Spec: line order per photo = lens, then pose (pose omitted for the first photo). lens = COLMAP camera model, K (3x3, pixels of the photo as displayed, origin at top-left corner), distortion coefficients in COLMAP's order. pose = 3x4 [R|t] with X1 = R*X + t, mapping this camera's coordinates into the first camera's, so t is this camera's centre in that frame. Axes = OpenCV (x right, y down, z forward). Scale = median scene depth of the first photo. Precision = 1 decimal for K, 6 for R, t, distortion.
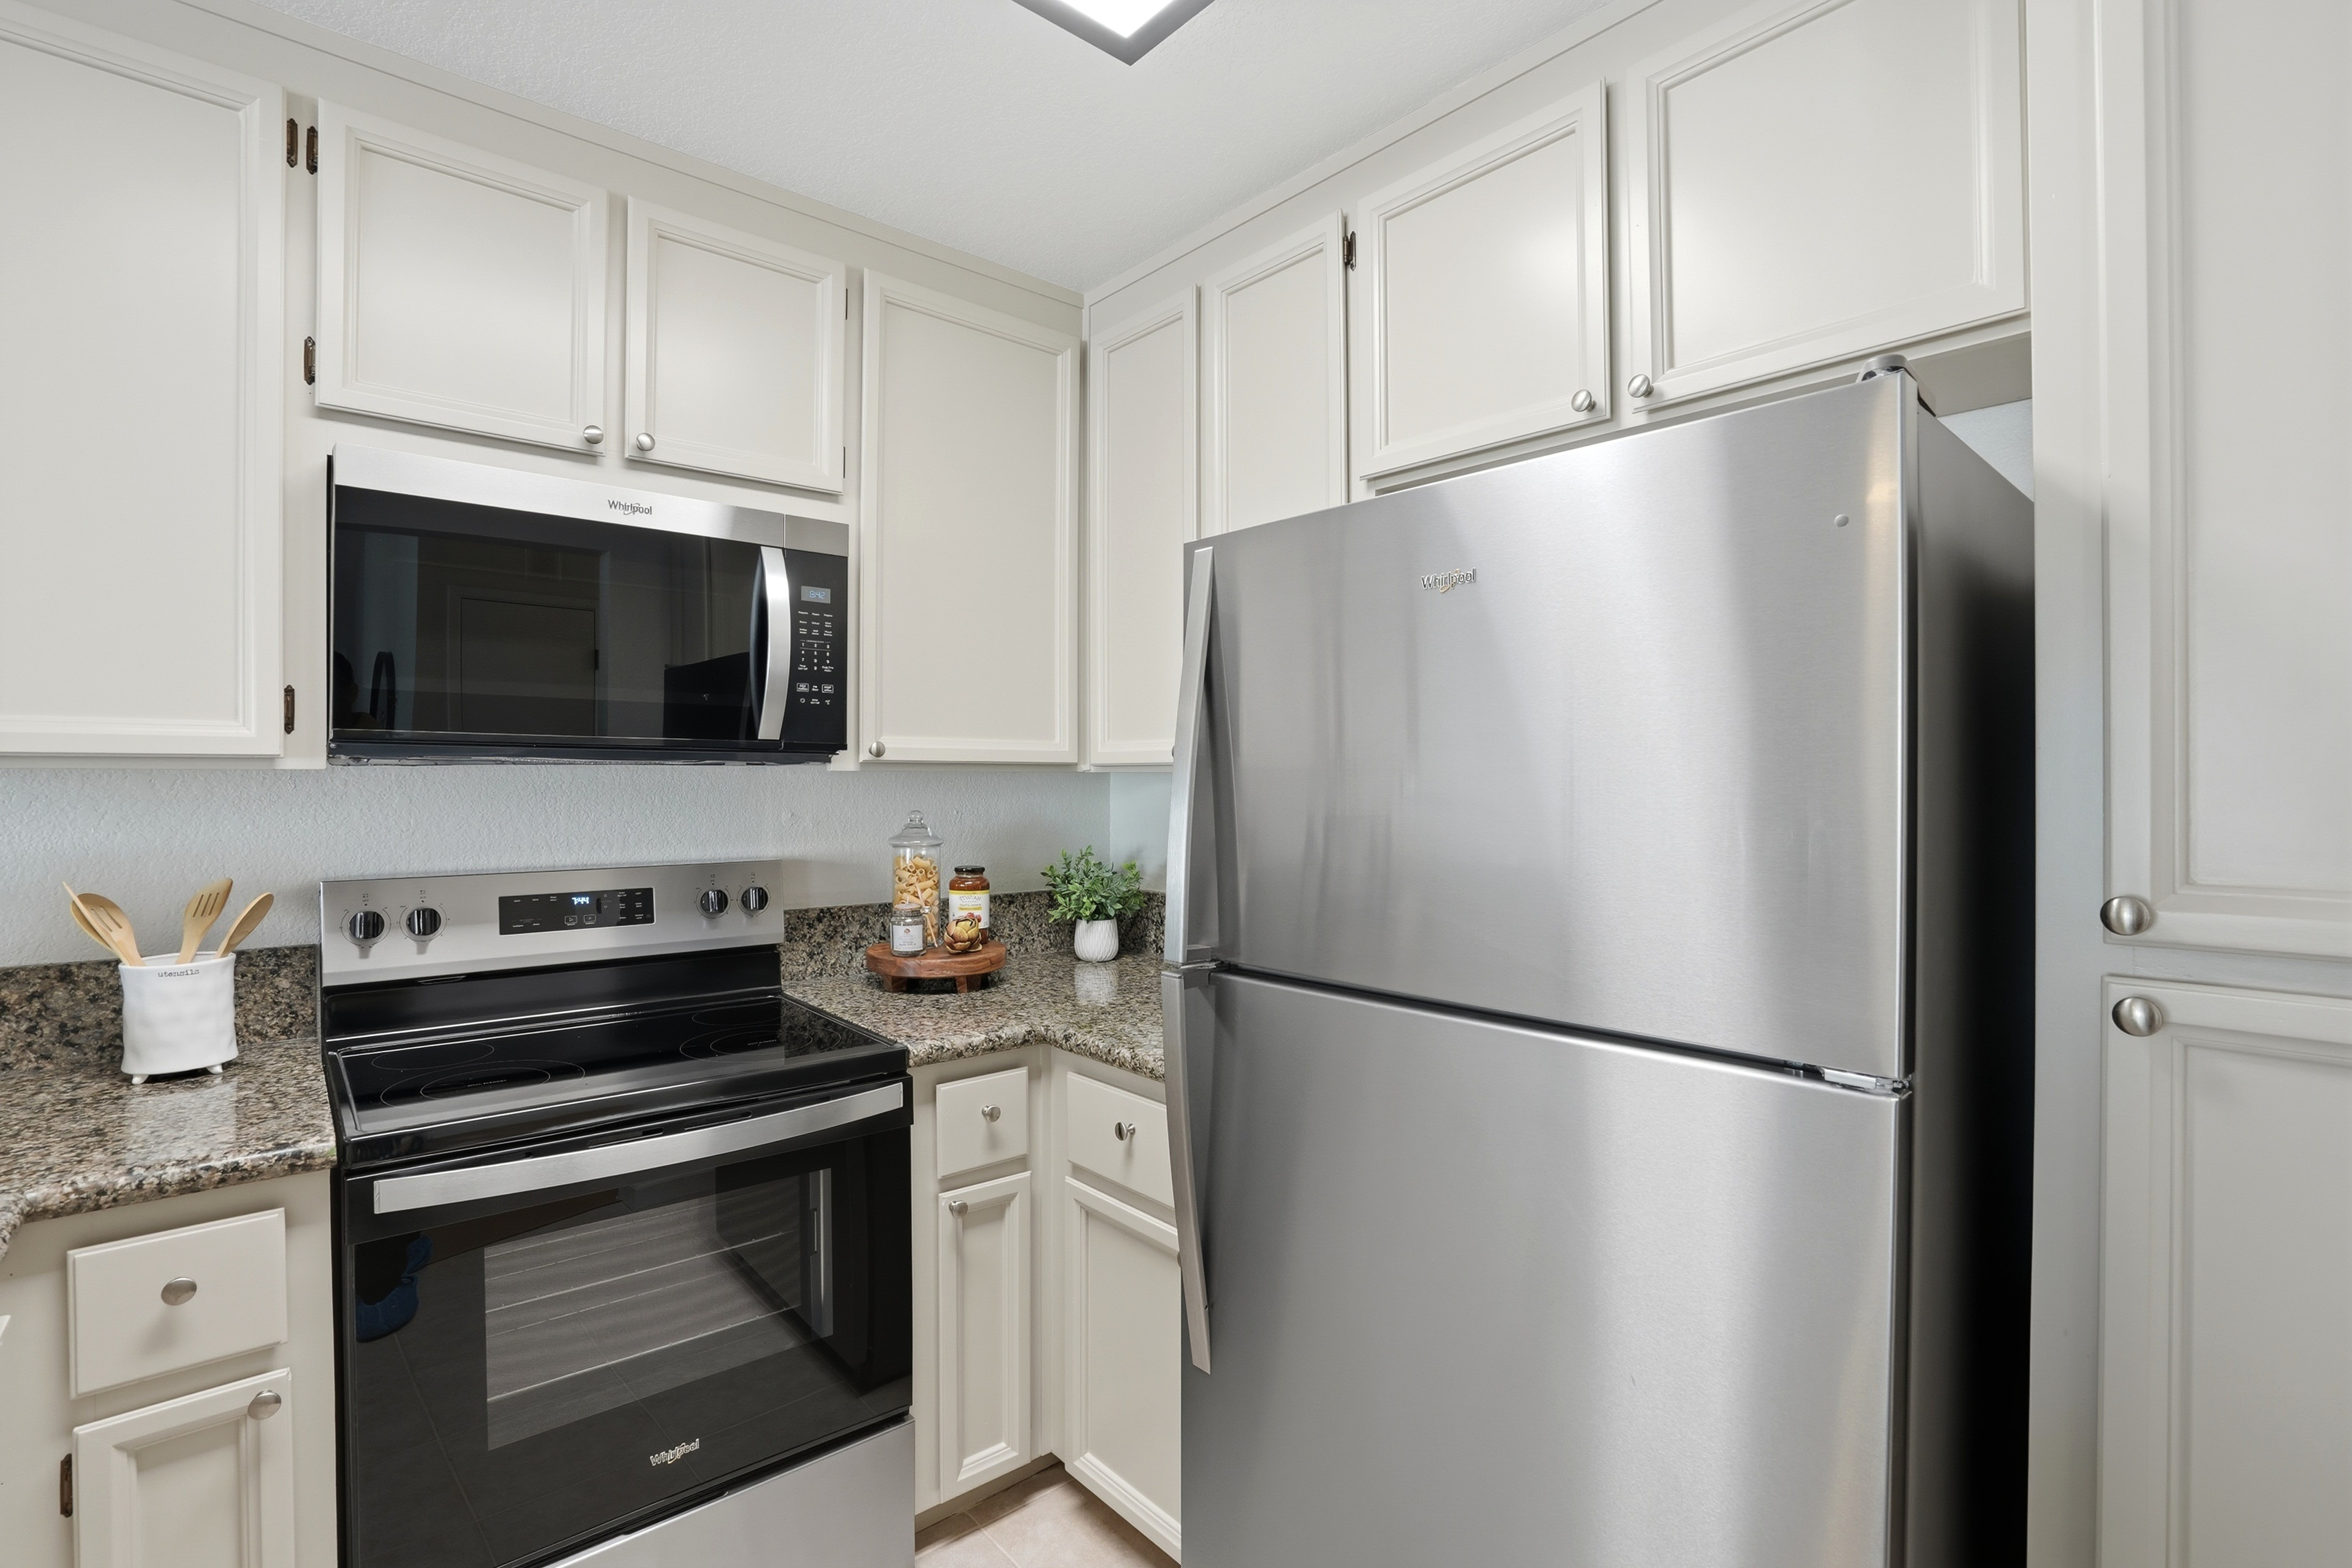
lens RADIAL K [[1081.8, 0, 1175.0], [0, 1081.8, 784.9], [0, 0, 1]] dist [-0.056529, 0.019345]
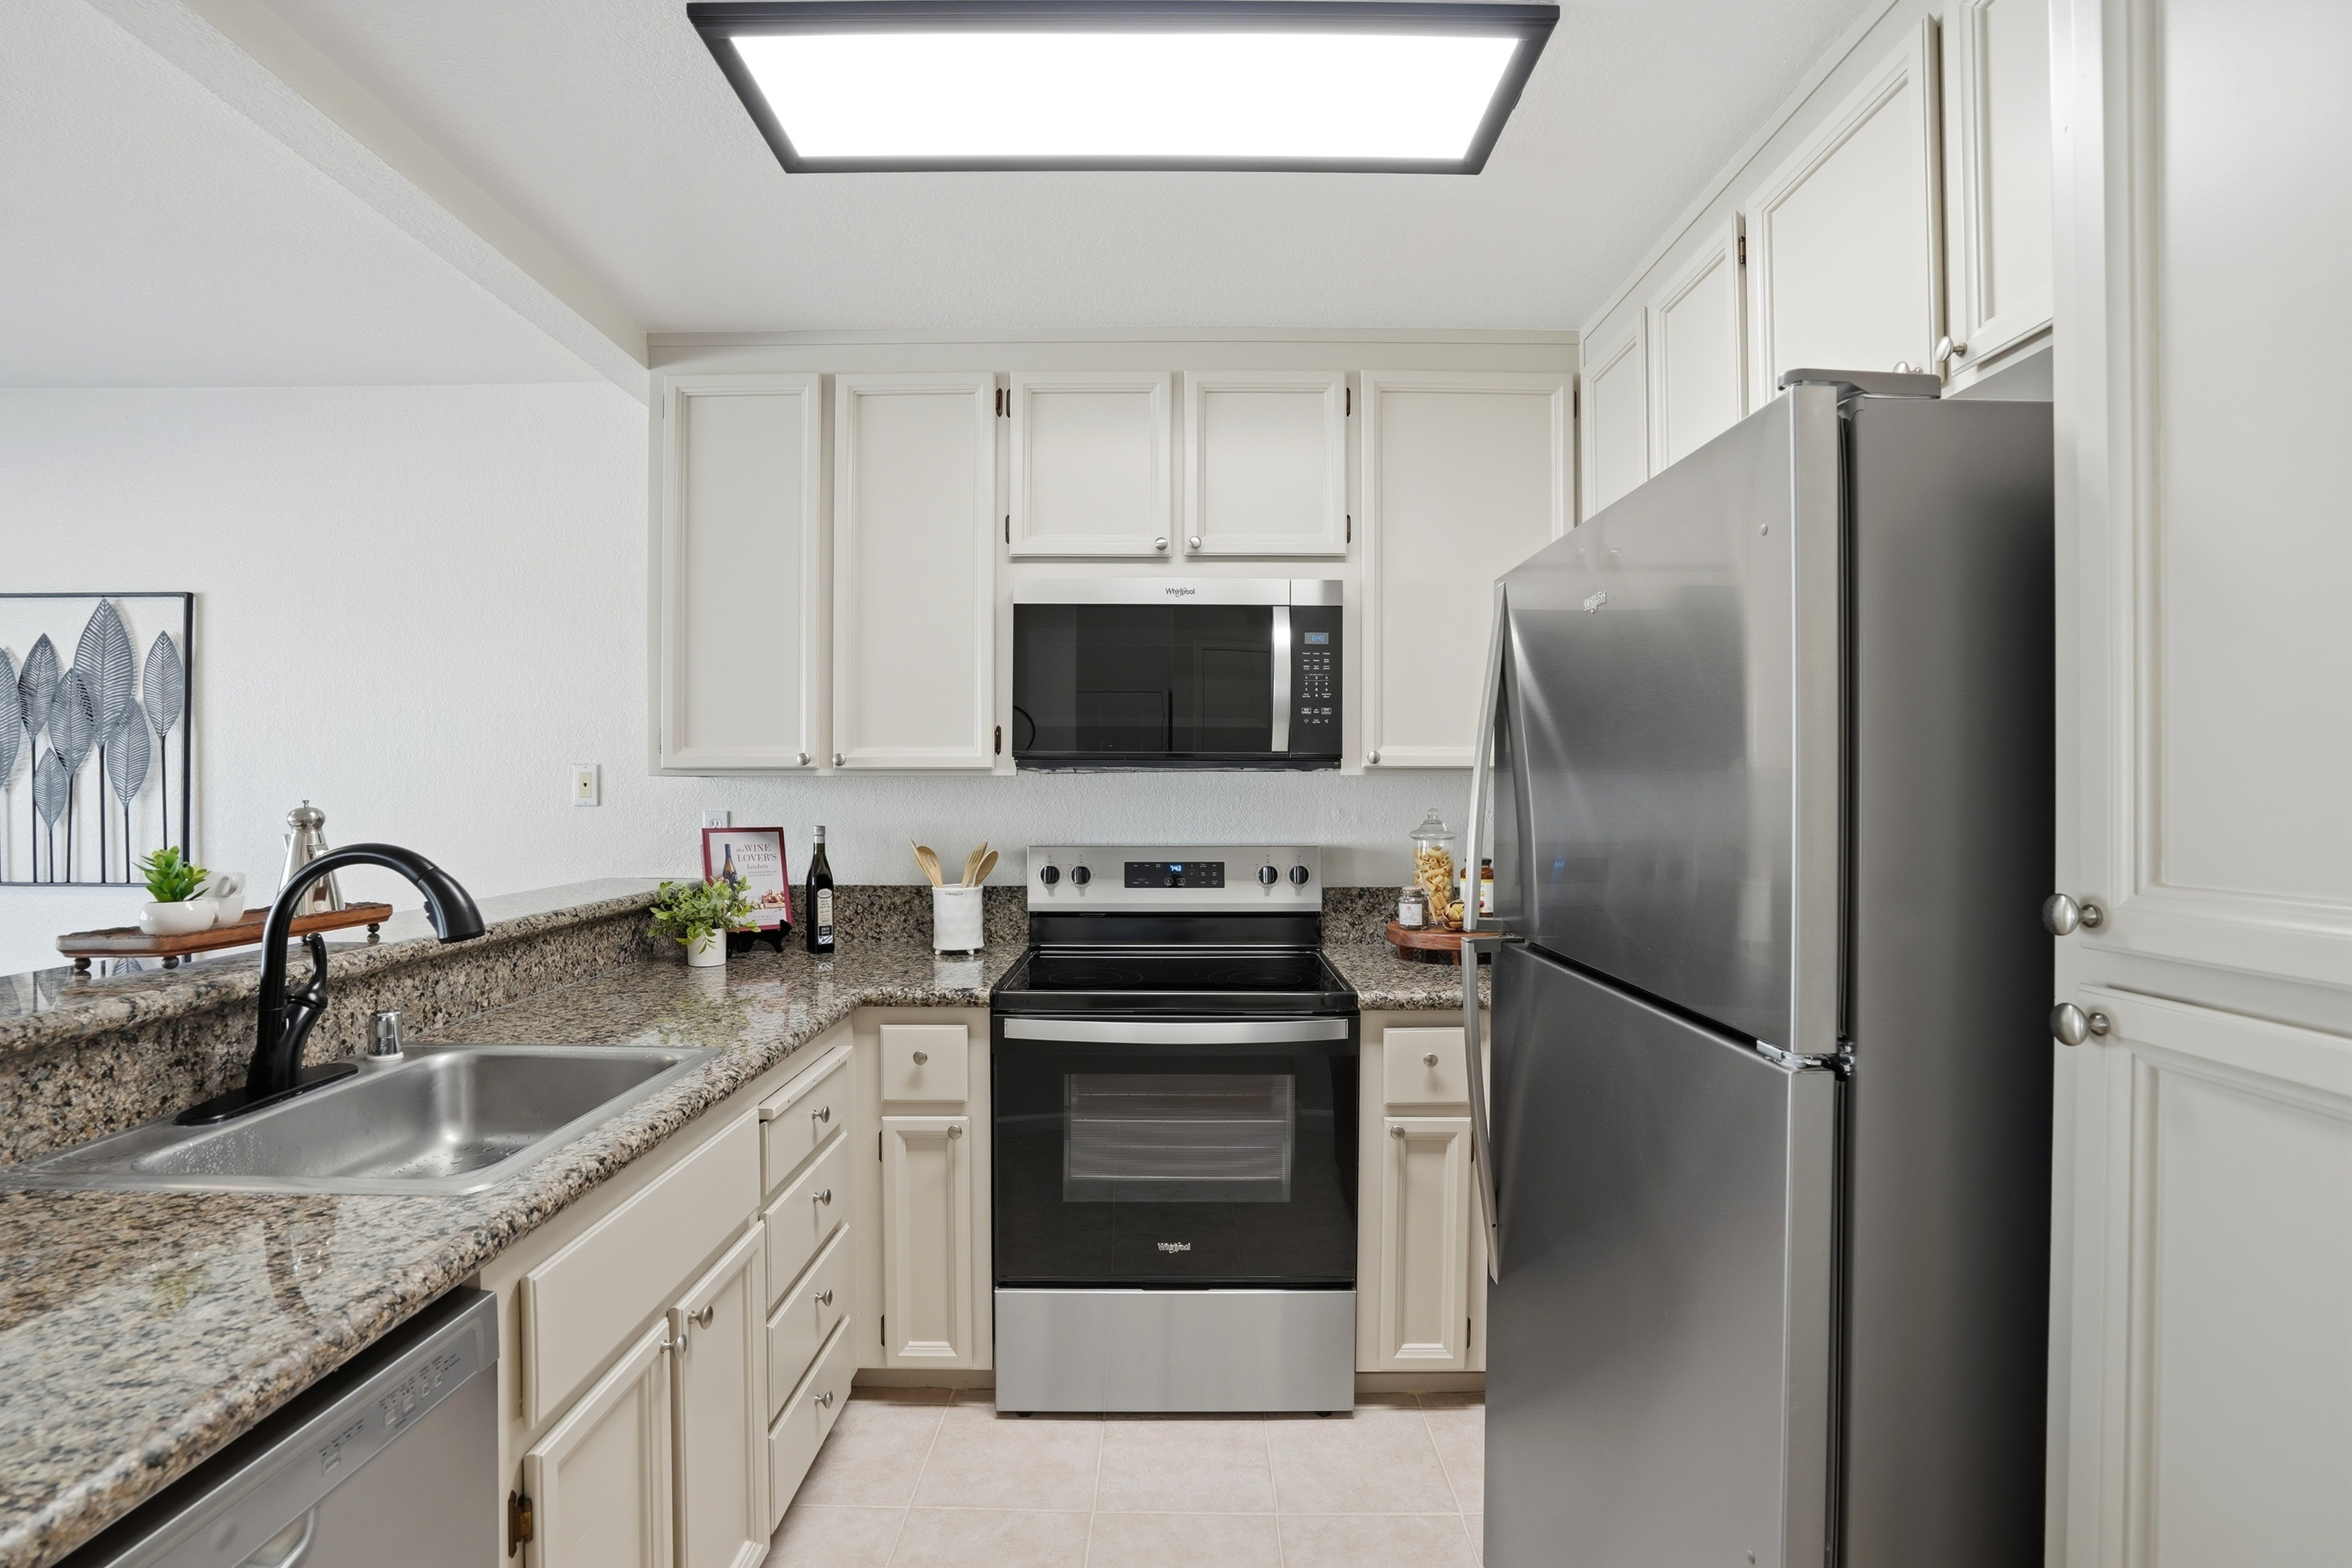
lens RADIAL K [[1081.8, 0, 1175.6], [0, 1081.8, 792.7], [0, 0, 1]] dist [-0.056529, 0.019345]
pose [[0.755518, 0.002884, -0.655121, 0.425786], [-0.003679, 0.999993, 0.000160, 0.009078], [0.655117, 0.002289, 0.755524, -0.099047]]
